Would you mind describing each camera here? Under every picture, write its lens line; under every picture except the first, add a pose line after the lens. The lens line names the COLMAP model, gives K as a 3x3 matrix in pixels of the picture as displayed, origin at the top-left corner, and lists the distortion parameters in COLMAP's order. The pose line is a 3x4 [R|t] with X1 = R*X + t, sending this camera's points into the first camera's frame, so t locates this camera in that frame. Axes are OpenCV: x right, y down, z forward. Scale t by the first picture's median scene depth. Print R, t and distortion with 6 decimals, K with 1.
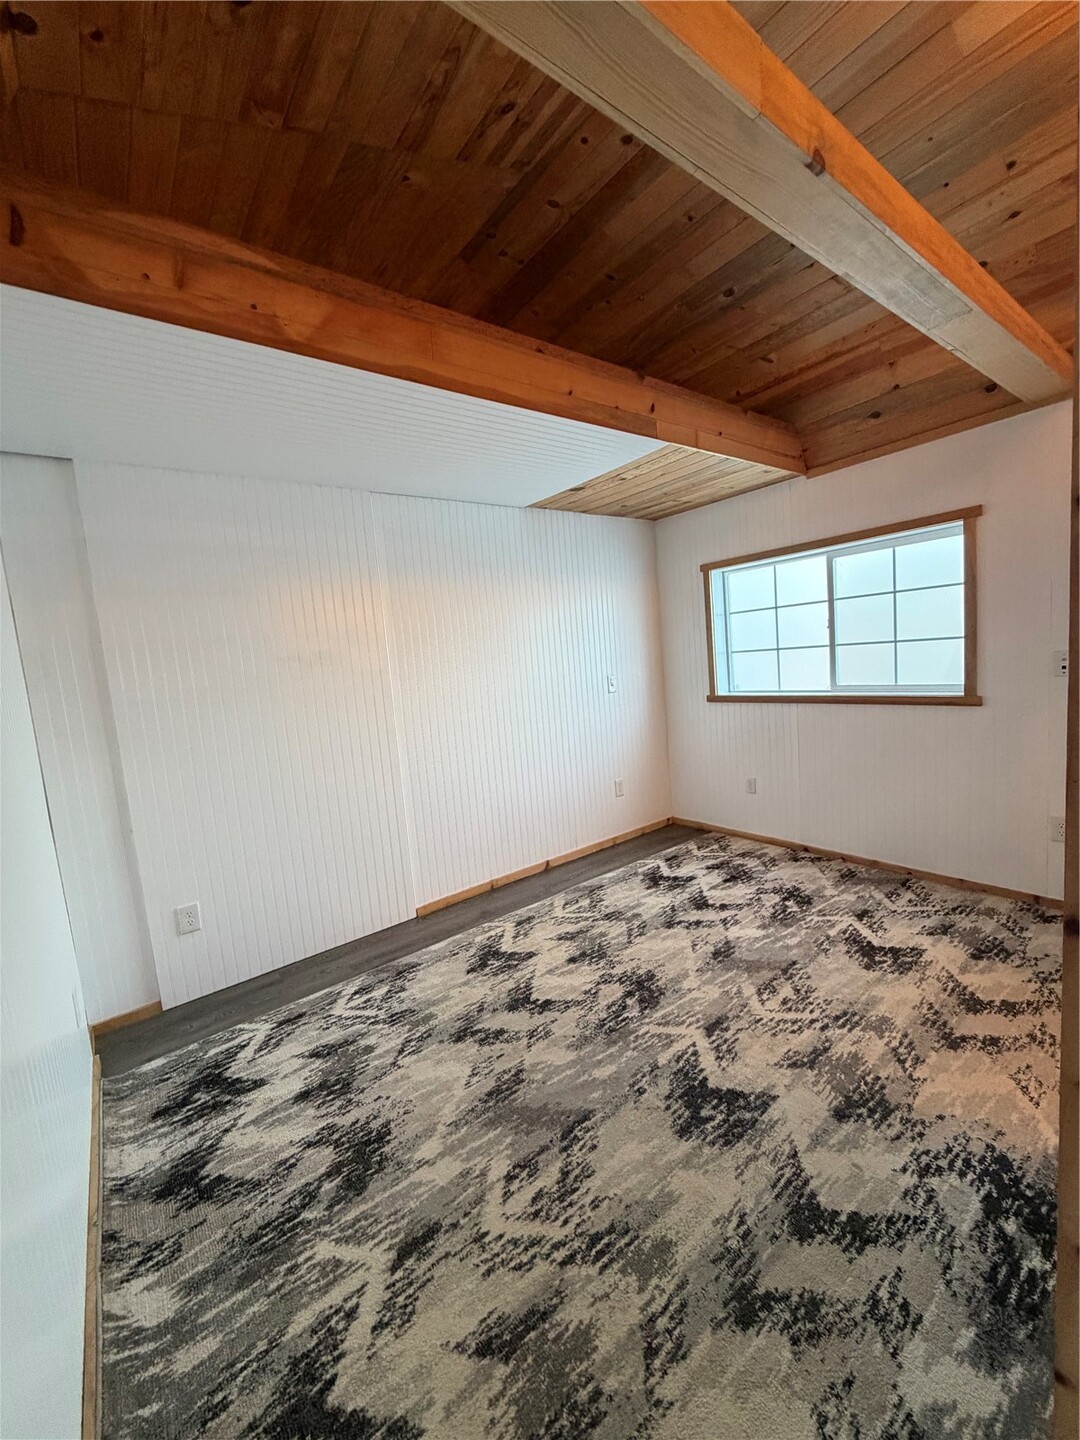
lens RADIAL K [[571.5, 0, 538.2], [0, 571.5, 719.3], [0, 0, 1]] dist [-0.000623, 0.000284]
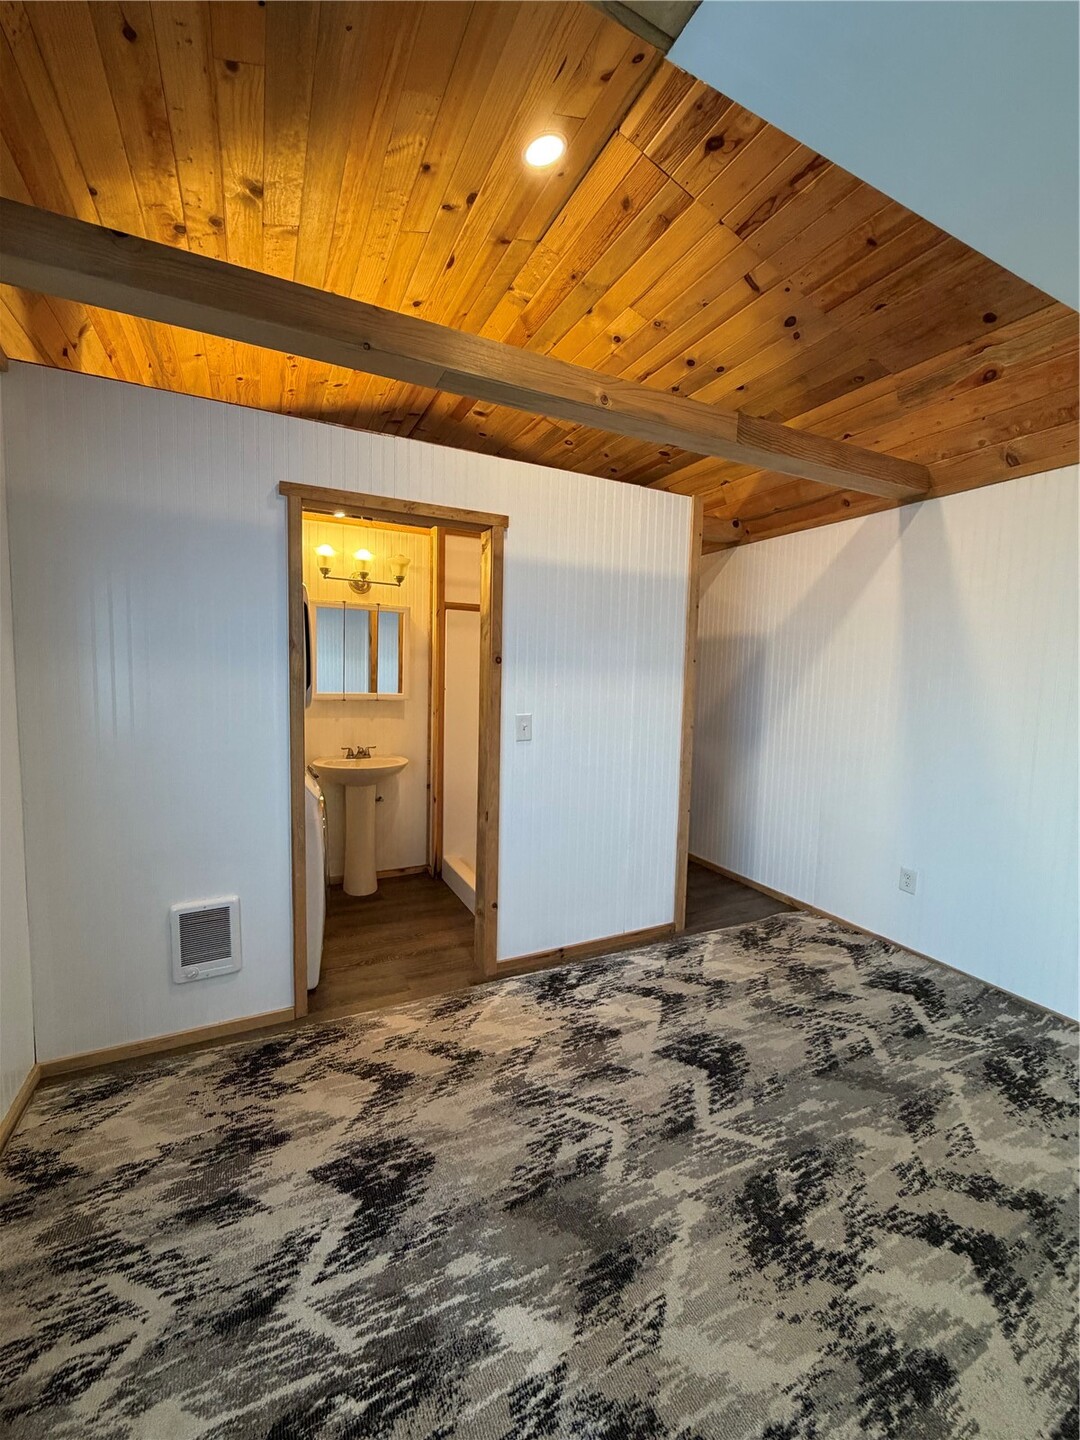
lens RADIAL K [[571.5, 0, 538.2], [0, 571.5, 719.3], [0, 0, 1]] dist [-0.000623, 0.000284]
pose [[-0.978881, 0.043901, 0.199662, 0.360176], [0.080545, 0.980491, 0.179301, -0.262237], [-0.187896, 0.191596, -0.963320, 1.959713]]
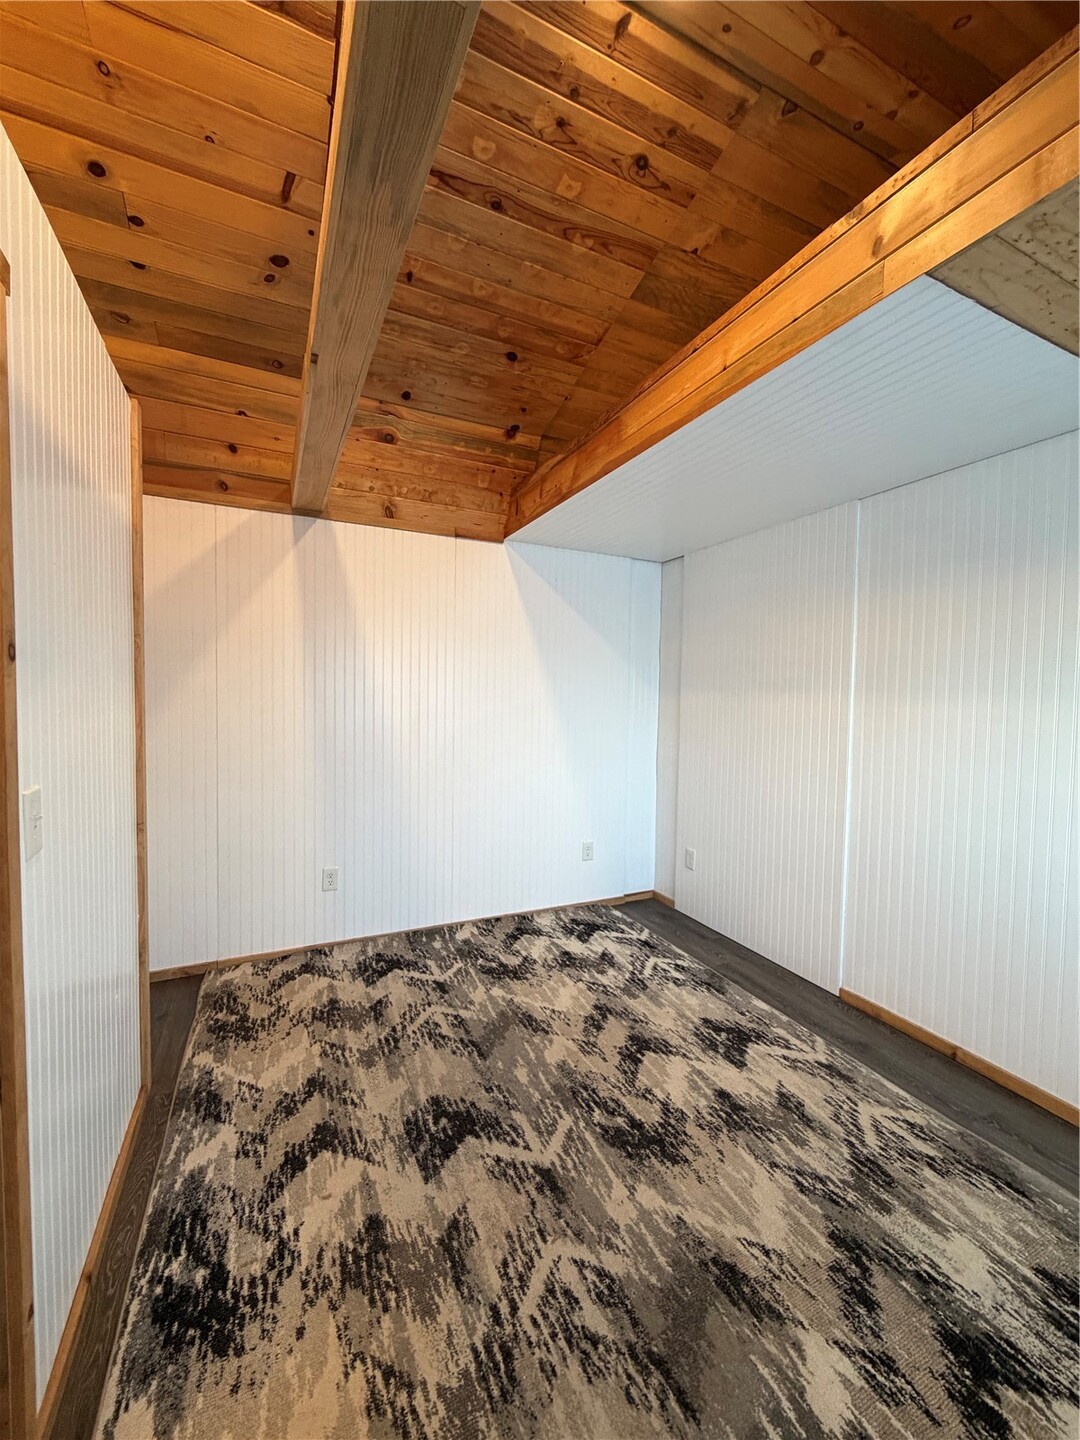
lens RADIAL K [[571.5, 0, 538.2], [0, 571.5, 719.3], [0, 0, 1]] dist [-0.000623, 0.000284]
pose [[-0.210786, 0.123466, -0.969704, 1.119787], [-0.108613, 0.982891, 0.148754, -0.229970], [0.971480, 0.136678, -0.193769, 1.177390]]
